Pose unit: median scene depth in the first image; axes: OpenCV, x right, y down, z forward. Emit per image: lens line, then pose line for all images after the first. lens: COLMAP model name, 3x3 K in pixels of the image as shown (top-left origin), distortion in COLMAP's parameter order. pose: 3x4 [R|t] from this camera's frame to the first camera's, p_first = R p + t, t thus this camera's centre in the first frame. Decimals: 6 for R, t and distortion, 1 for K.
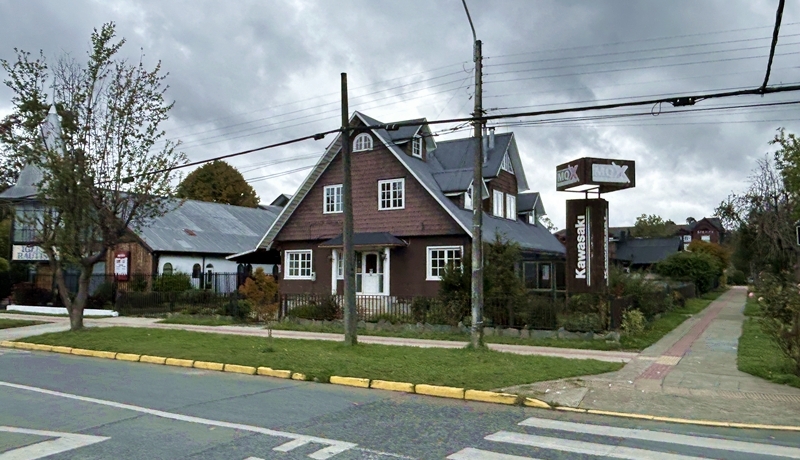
lens RADIAL K [[574.6, 0, 401.0], [0, 574.6, 229.8], [0, 0, 1]] dist [-0.006781, 0.000984]
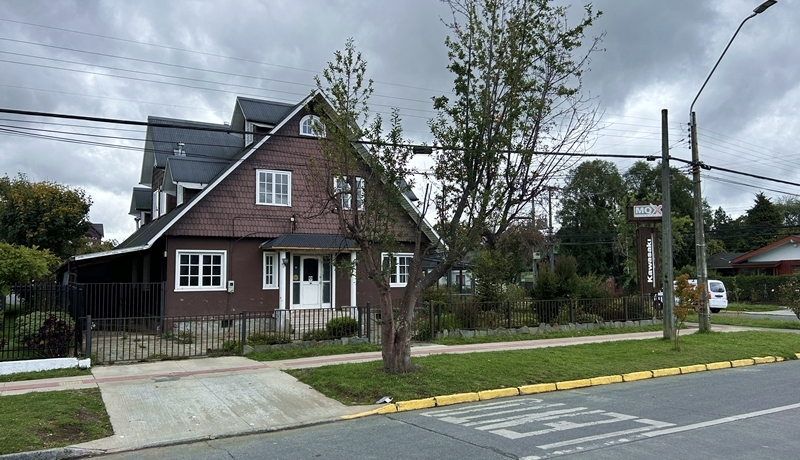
lens RADIAL K [[597.2, 0, 400.8], [0, 597.2, 232.1], [0, 0, 1]] dist [0.034722, -0.013289]
pose [[0.514668, 0.065576, 0.854878, -0.715426], [-0.056028, 0.997512, -0.042786, 0.032511], [-0.855557, -0.025877, 0.517061, 0.418768]]
